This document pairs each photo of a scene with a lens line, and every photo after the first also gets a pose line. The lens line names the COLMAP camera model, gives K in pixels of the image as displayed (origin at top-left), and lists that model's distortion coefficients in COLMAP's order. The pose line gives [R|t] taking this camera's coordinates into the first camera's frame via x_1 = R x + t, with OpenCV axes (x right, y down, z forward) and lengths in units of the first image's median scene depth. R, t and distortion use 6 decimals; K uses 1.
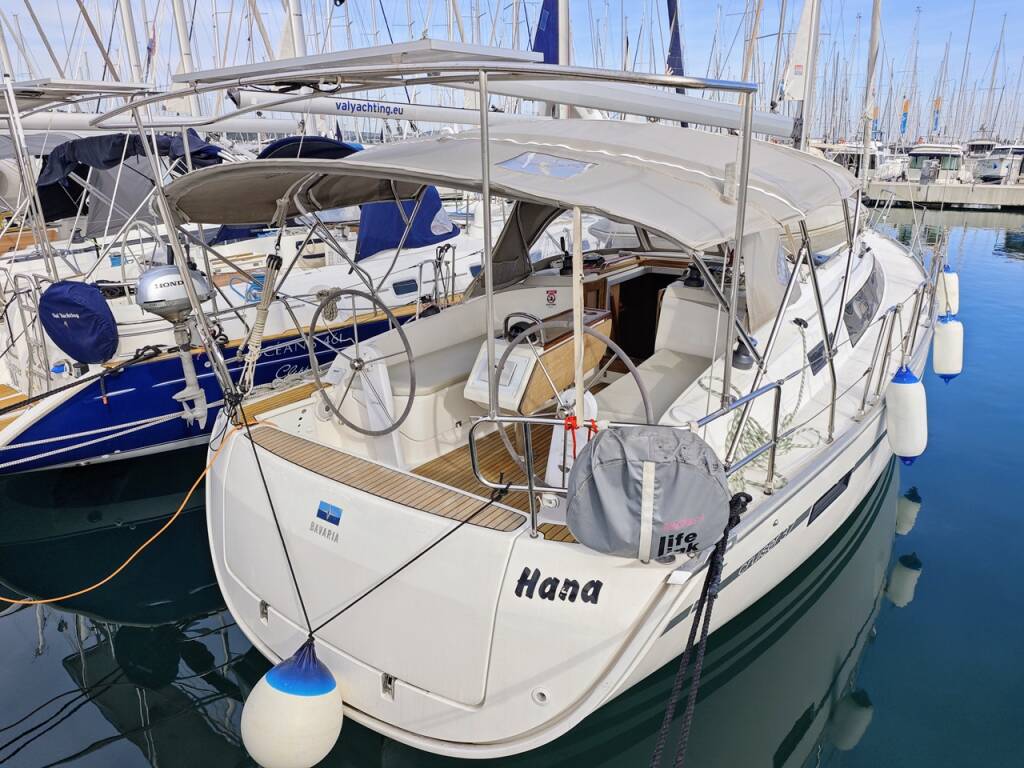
lens RADIAL K [[726.5, 0, 512.0], [0, 726.5, 384.0], [0, 0, 1]] dist [-0.001634, -0.002852]
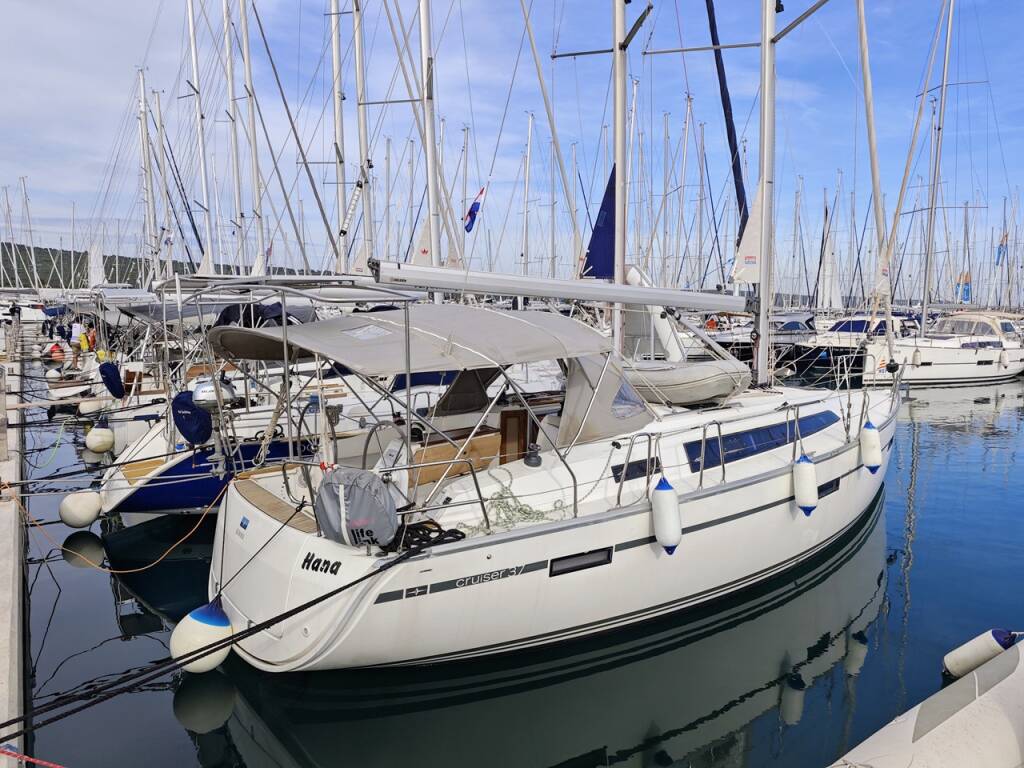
lens RADIAL K [[726.5, 0, 512.0], [0, 726.5, 384.0], [0, 0, 1]] dist [-0.001634, -0.002852]
pose [[0.960916, 0.047715, -0.272698, 0.953863], [-0.102971, 0.975963, -0.192075, 0.145480], [0.256979, 0.212648, 0.942732, -0.609577]]
